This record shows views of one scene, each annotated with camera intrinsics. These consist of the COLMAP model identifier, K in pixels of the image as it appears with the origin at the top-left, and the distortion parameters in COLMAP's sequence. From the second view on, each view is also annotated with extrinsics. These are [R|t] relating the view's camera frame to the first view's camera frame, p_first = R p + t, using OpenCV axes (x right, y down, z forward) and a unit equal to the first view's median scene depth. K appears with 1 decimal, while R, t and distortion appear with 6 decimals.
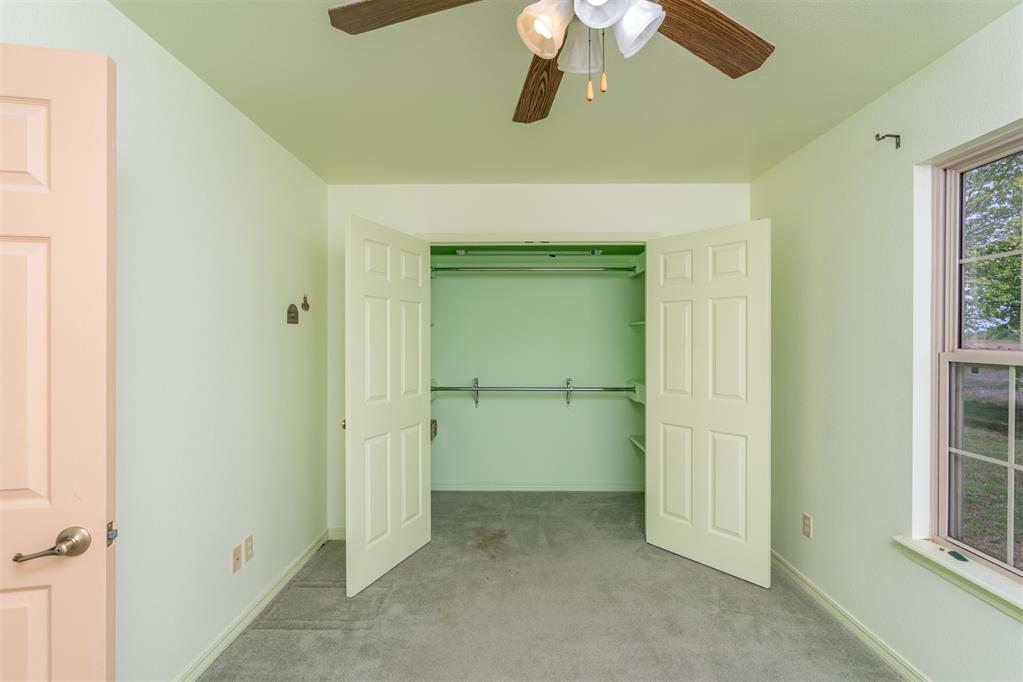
lens RADIAL K [[463.5, 0, 509.8], [0, 463.5, 346.0], [0, 0, 1]] dist [-0.003905, 0.001250]
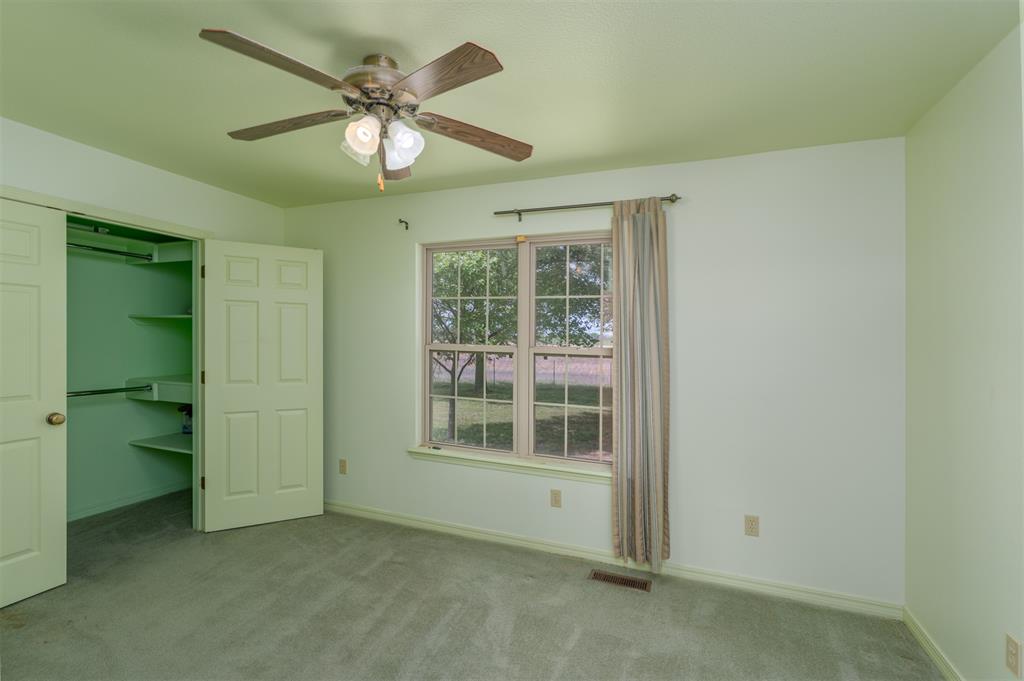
lens RADIAL K [[463.9, 0, 508.2], [0, 463.9, 335.9], [0, 0, 1]] dist [-0.003905, 0.001250]
pose [[0.347444, 0.013653, 0.937601, -0.535311], [-0.003045, 0.999905, -0.013432, 0.000197], [-0.937696, 0.001812, 0.347453, 0.014939]]
